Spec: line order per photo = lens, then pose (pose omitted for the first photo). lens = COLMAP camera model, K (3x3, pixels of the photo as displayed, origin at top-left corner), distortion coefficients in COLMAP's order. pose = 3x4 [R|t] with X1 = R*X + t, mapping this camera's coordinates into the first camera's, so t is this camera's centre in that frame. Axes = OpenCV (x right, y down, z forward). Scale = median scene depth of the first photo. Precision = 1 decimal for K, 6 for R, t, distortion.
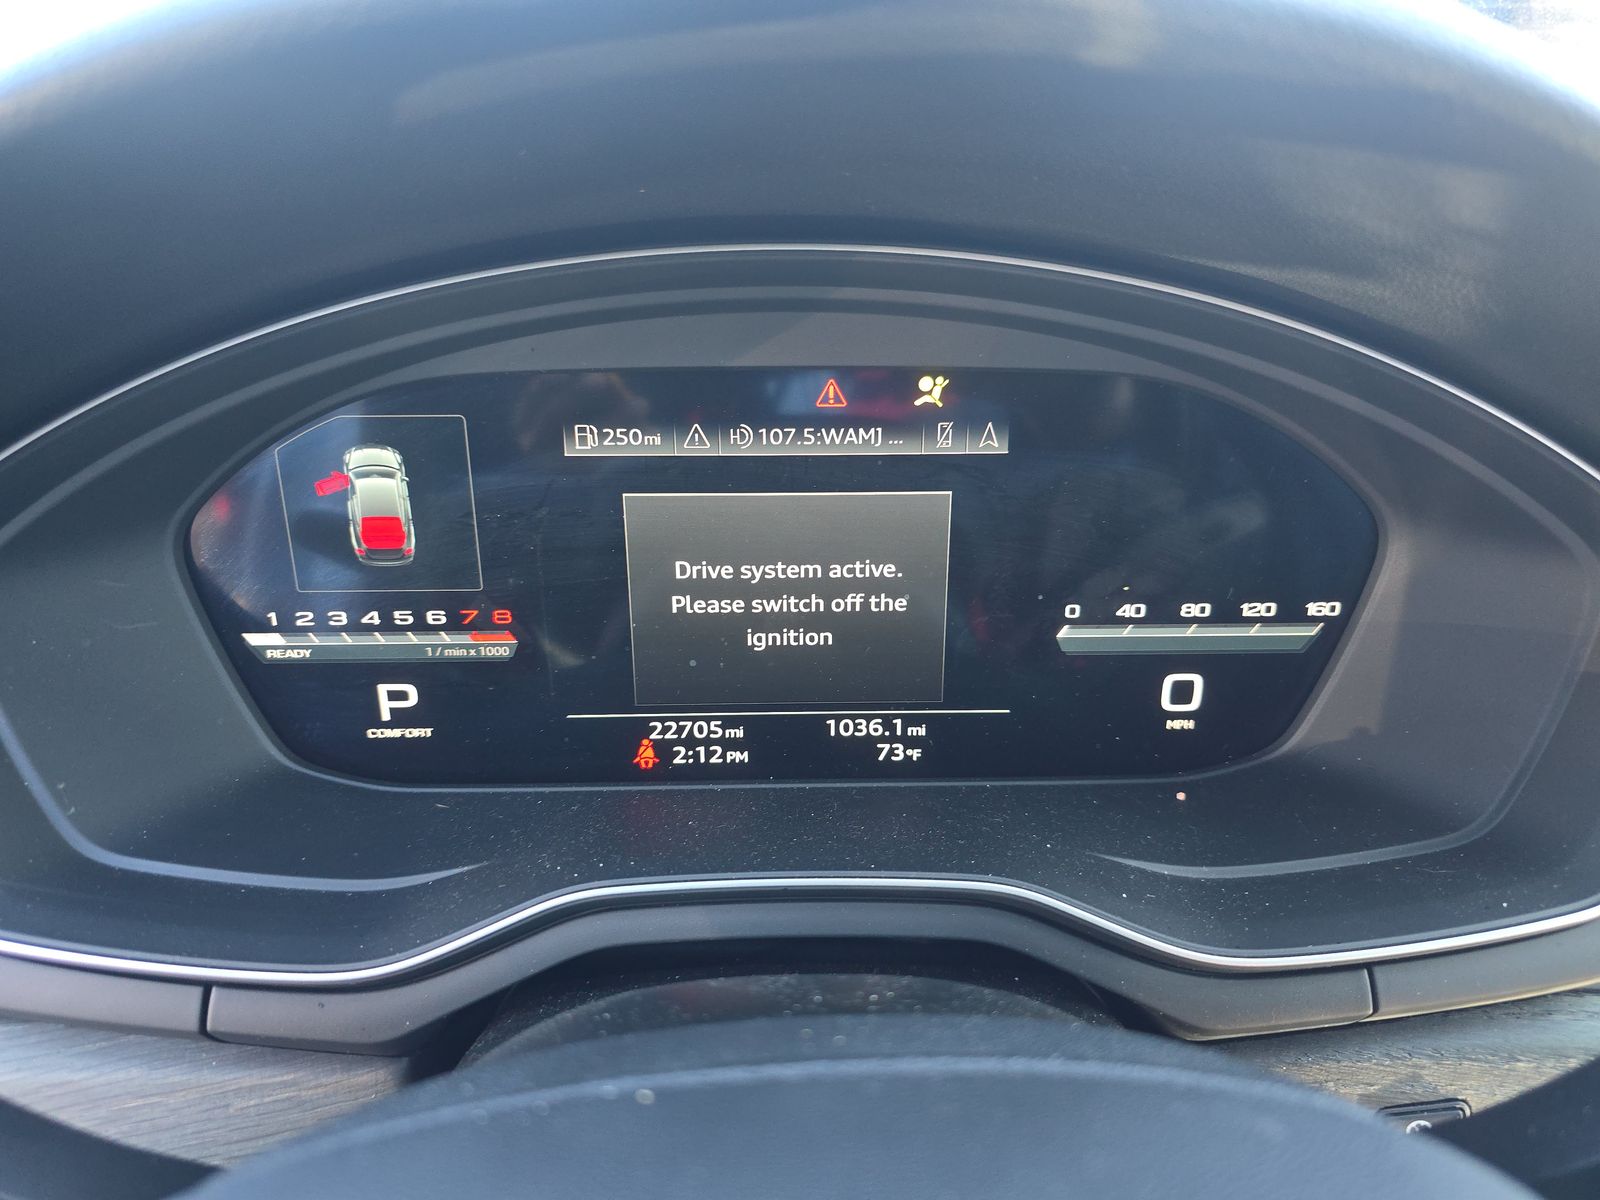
lens RADIAL K [[1092.2, 0, 799.7], [0, 1092.2, 584.6], [0, 0, 1]] dist [0.018363, -0.016937]
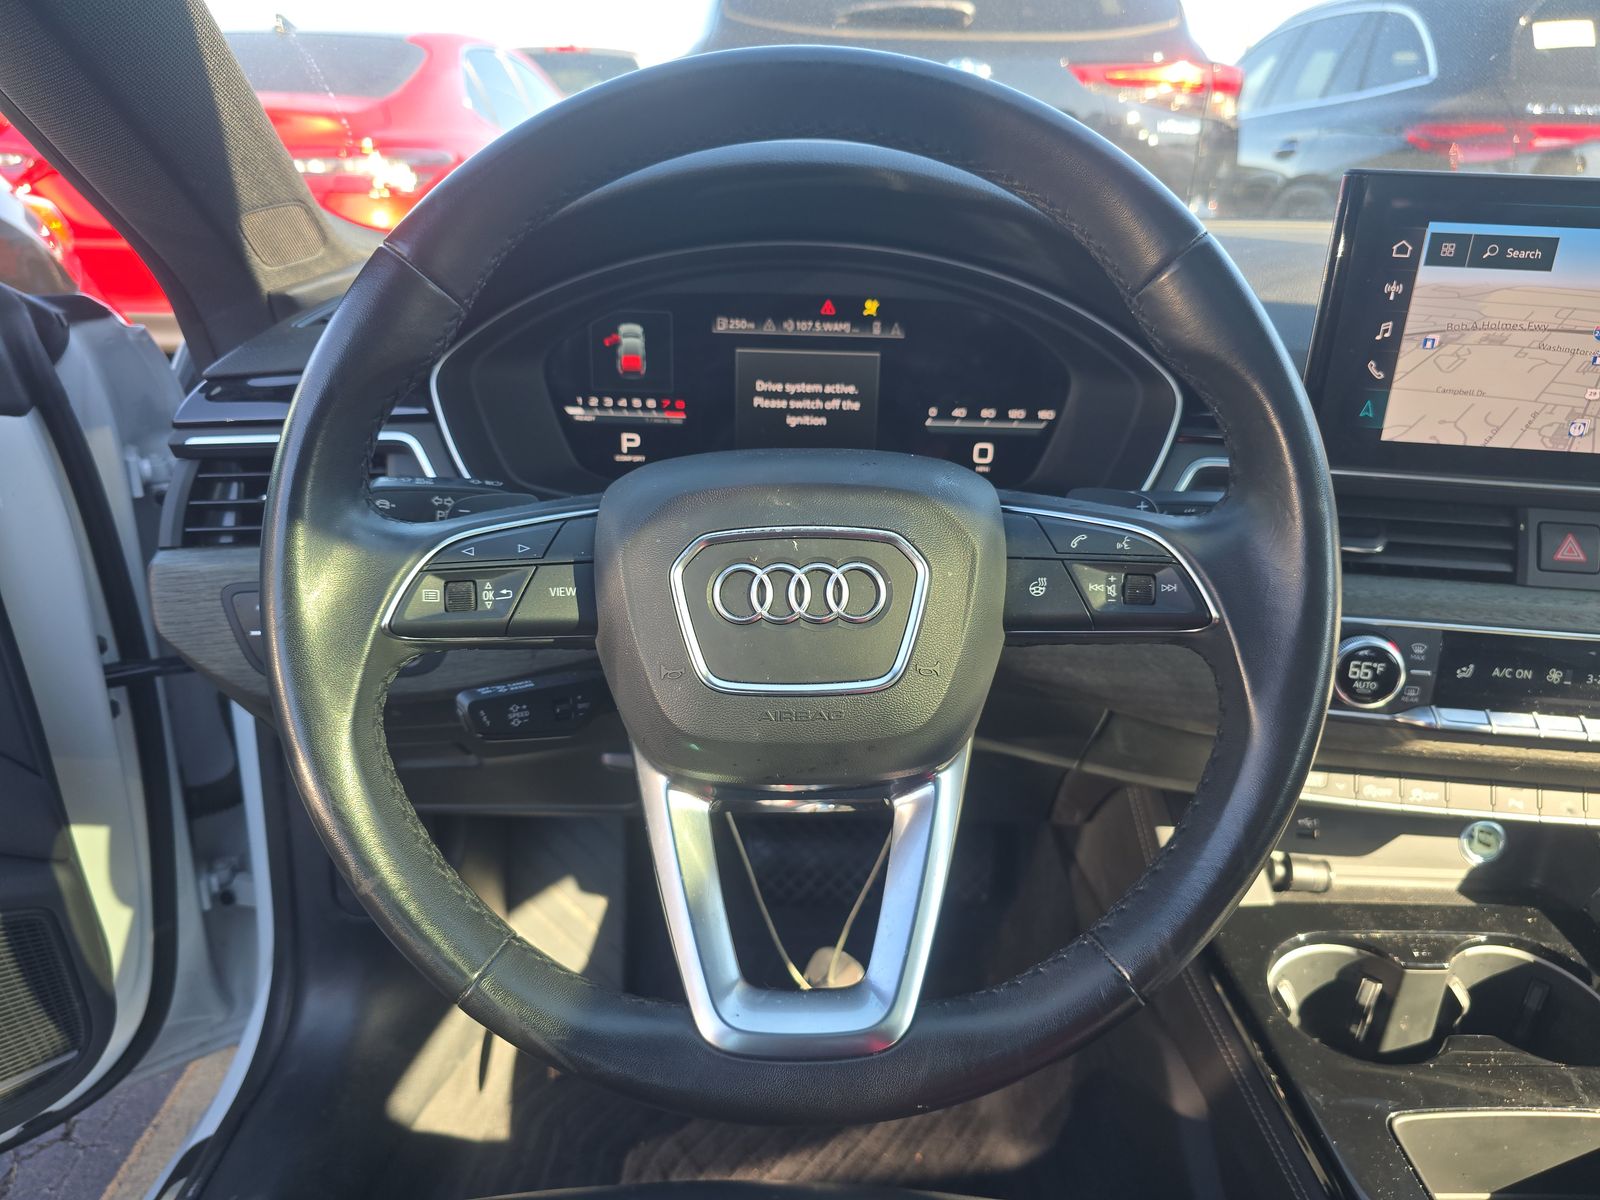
lens RADIAL K [[1092.2, 0, 805.8], [0, 1092.2, 612.4], [0, 0, 1]] dist [0.018363, -0.016937]
pose [[0.998865, 0.040095, -0.025701, 0.063783], [-0.040142, 0.999193, -0.001330, 0.452615], [0.025626, 0.002361, 0.999669, -1.257528]]
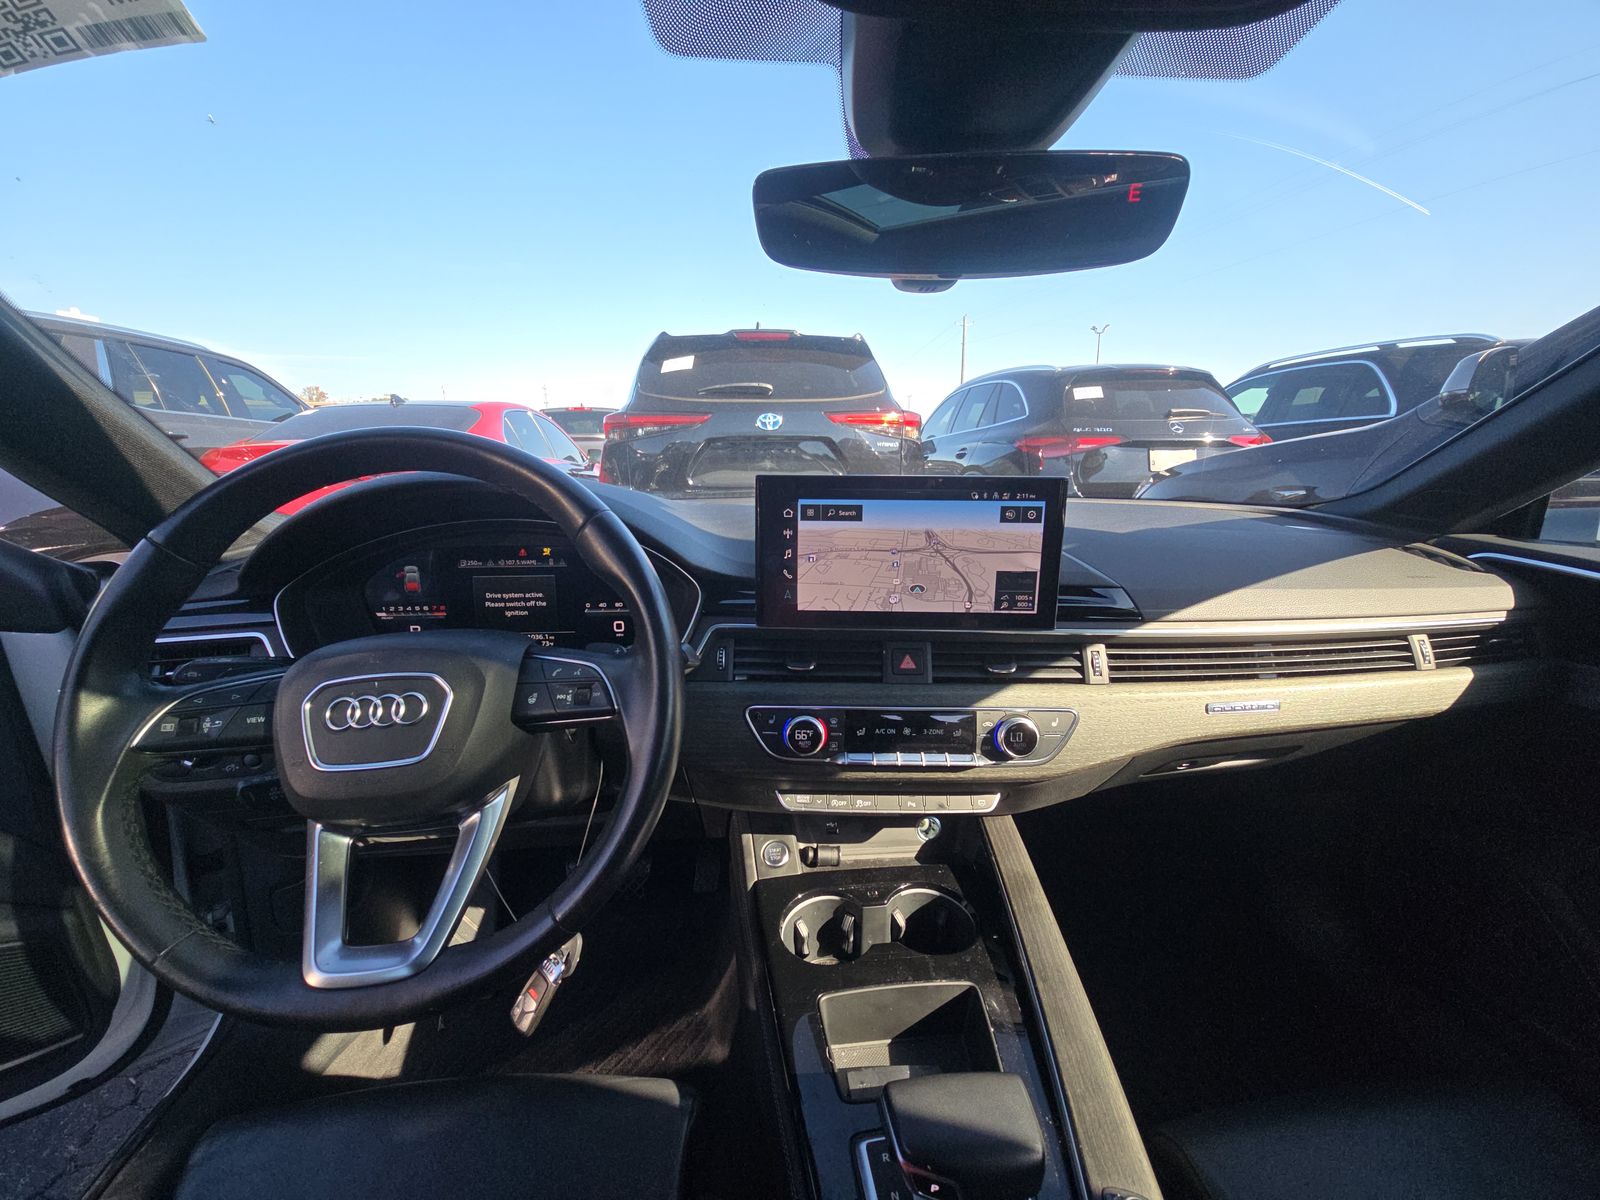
lens RADIAL K [[643.1, 0, 795.7], [0, 643.1, 611.3], [0, 0, 1]] dist [-0.007039, -0.000129]
pose [[0.998081, -0.013327, 0.060467, 0.882201], [0.023200, 0.985913, -0.165645, 0.462983], [-0.057407, 0.166730, 0.984330, -1.397487]]
